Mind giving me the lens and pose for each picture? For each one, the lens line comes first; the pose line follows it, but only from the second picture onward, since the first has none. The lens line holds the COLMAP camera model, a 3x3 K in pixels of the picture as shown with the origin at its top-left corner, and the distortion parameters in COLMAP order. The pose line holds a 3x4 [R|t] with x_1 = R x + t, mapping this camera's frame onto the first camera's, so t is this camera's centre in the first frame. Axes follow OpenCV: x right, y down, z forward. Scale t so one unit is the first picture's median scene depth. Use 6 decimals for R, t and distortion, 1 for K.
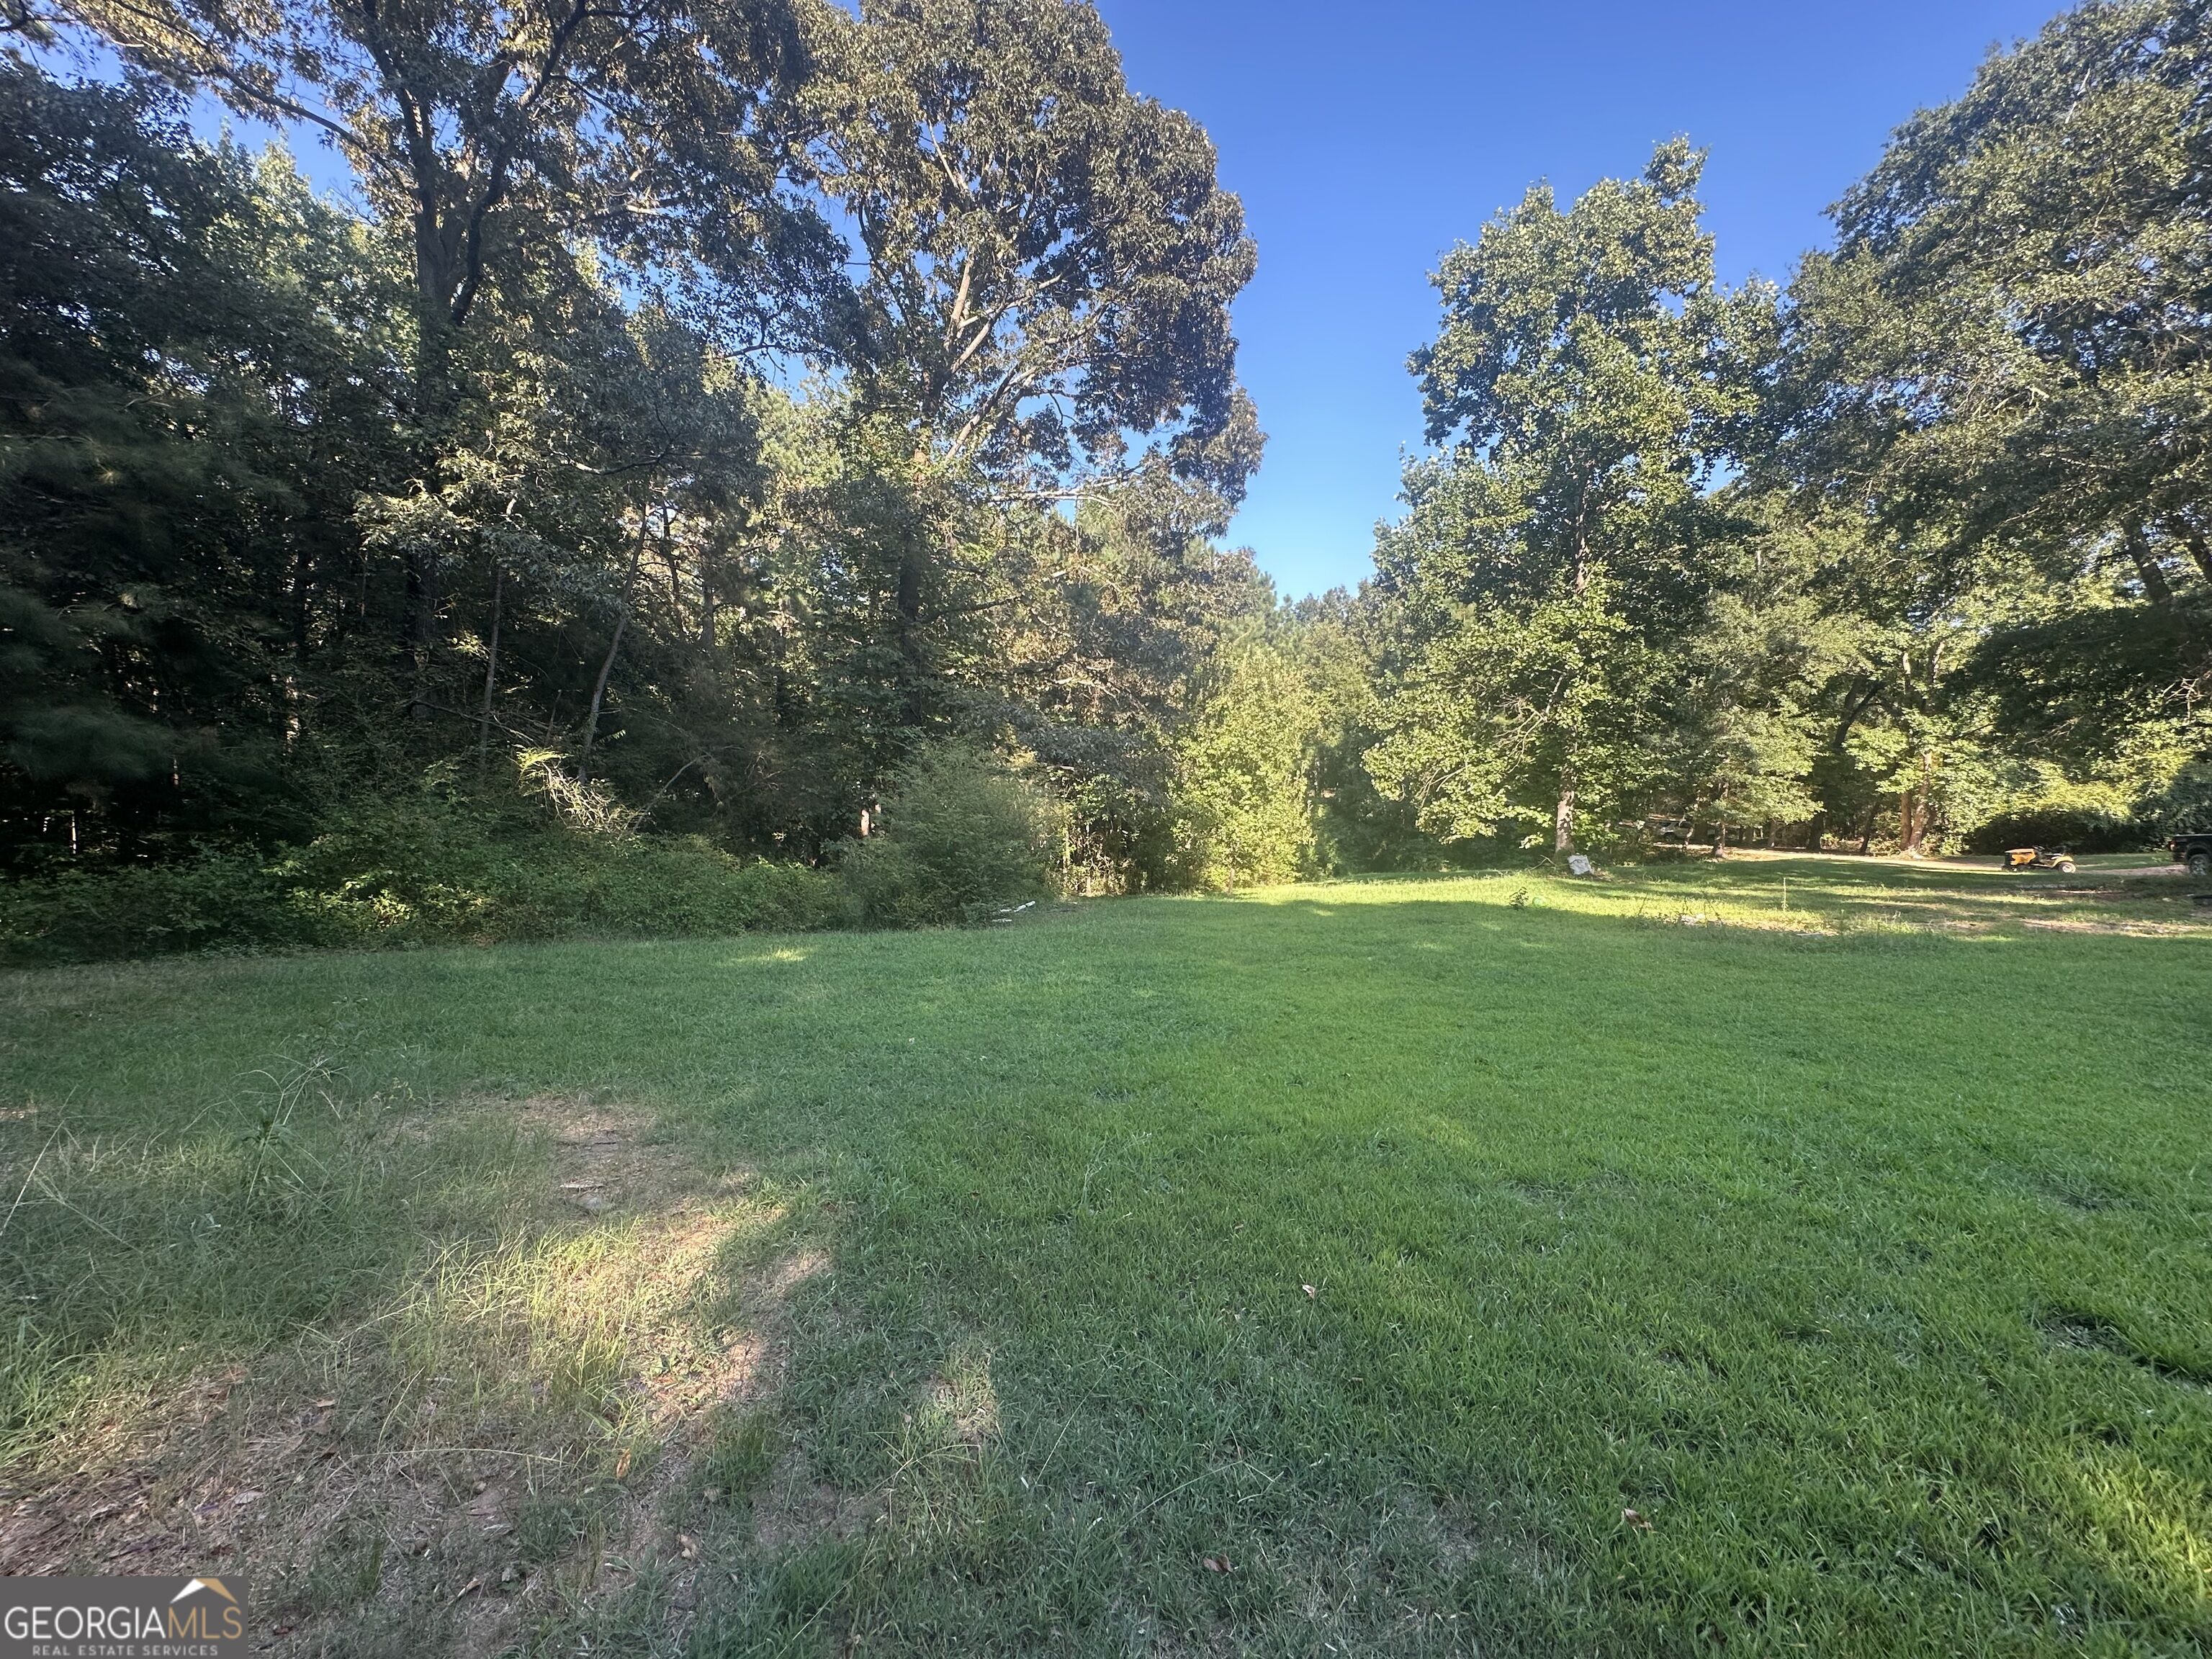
lens RADIAL K [[883.4, 0, 1103.7], [0, 883.4, 832.2], [0, 0, 1]] dist [0.001165, -0.000185]
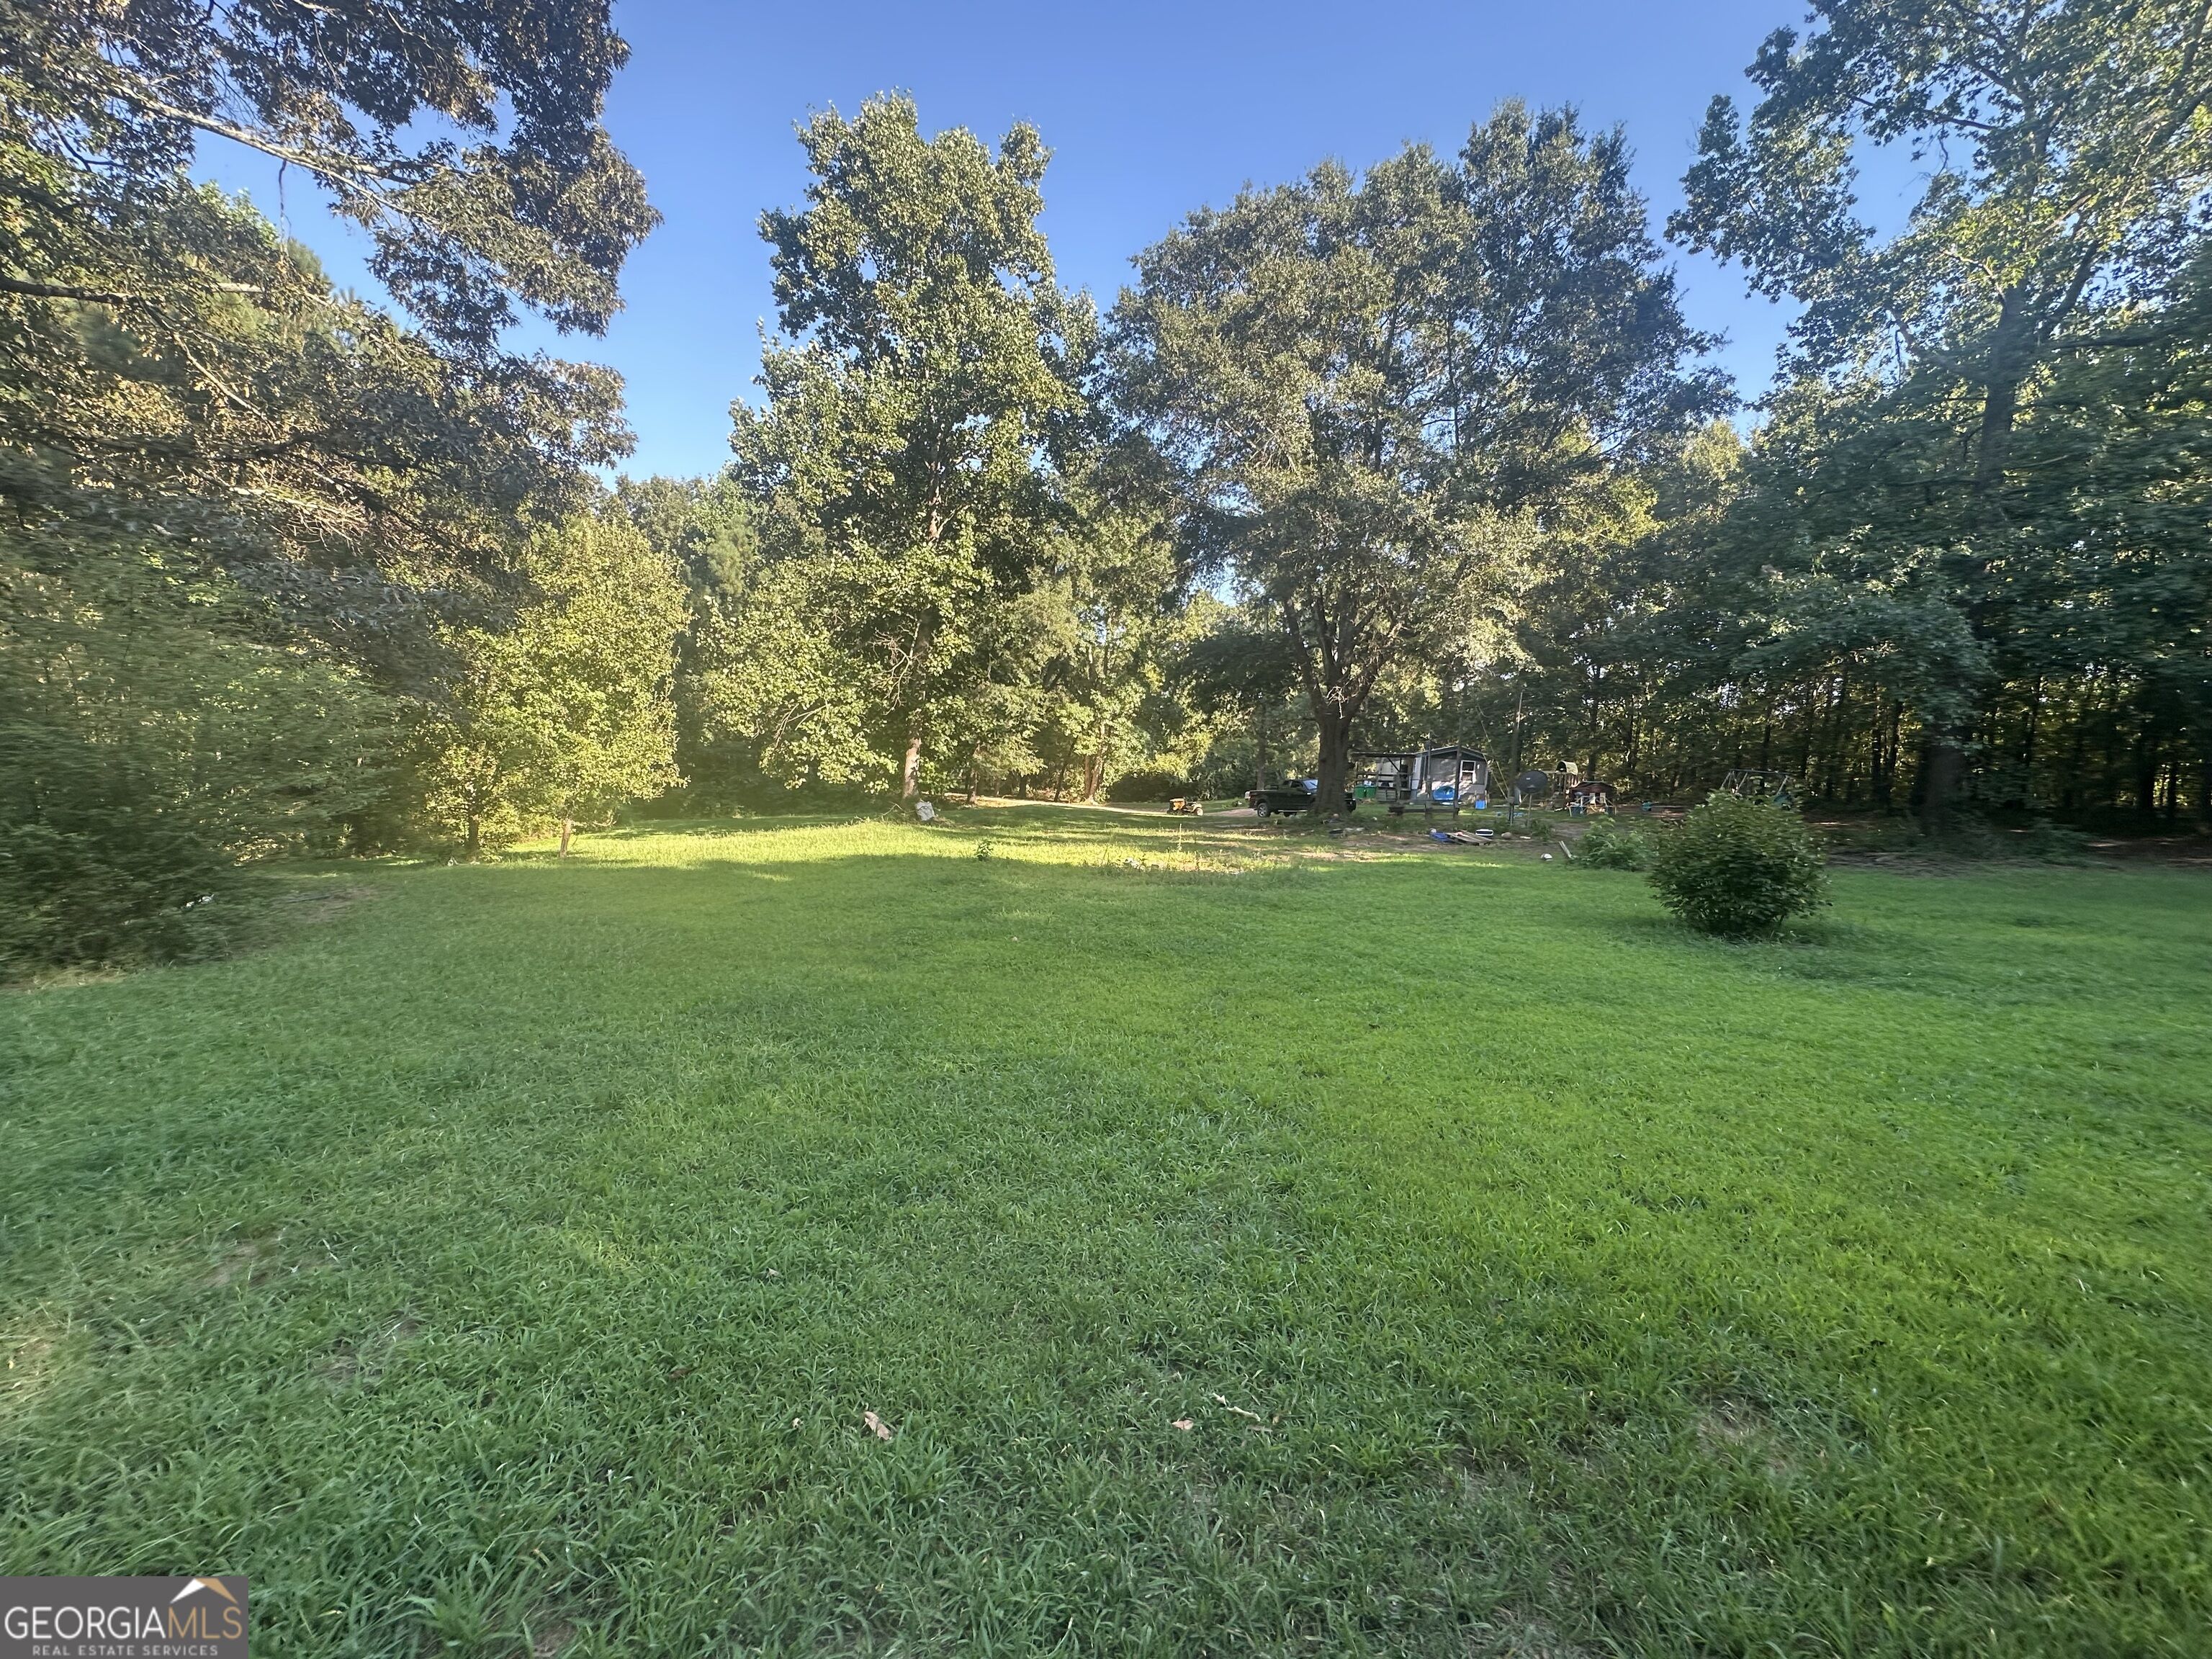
lens RADIAL K [[883.4, 0, 1107.6], [0, 883.4, 830.2], [0, 0, 1]] dist [0.001165, -0.000185]
pose [[0.665398, -0.020178, 0.746216, -0.083773], [-0.025071, 0.998467, 0.049354, 0.002658], [-0.746068, -0.051549, 0.663872, 0.163580]]
